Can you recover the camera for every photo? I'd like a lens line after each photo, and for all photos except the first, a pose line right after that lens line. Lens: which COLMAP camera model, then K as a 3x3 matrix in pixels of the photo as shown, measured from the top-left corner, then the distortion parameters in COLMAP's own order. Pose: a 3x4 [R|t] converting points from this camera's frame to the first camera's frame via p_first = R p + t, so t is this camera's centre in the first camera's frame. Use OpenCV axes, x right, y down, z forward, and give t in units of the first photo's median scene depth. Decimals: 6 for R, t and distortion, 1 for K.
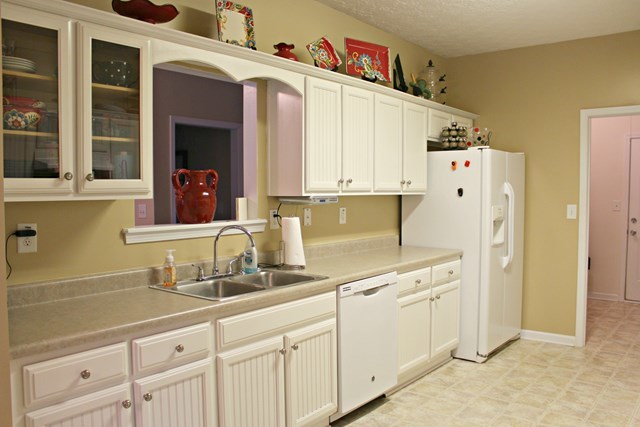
lens RADIAL K [[550.5, 0, 320.0], [0, 550.5, 213.5], [0, 0, 1]] dist [-0.228161, 0.289311]
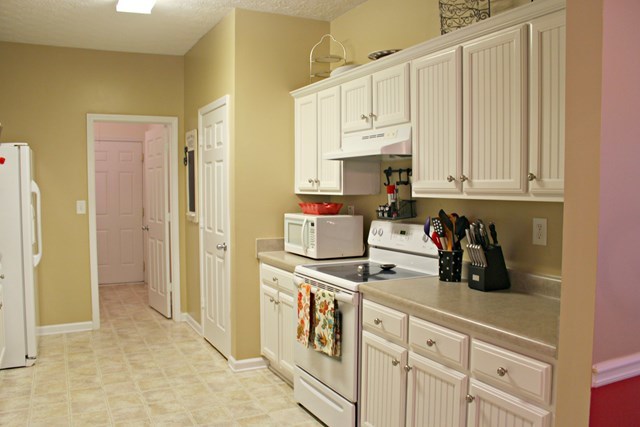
lens RADIAL K [[550.5, 0, 320.0], [0, 550.5, 213.5], [0, 0, 1]] dist [-0.228161, 0.289311]
pose [[0.422691, -0.046396, 0.905085, -0.337069], [0.038908, 0.998697, 0.033024, -0.008471], [-0.905438, 0.021256, 0.423946, 0.114029]]
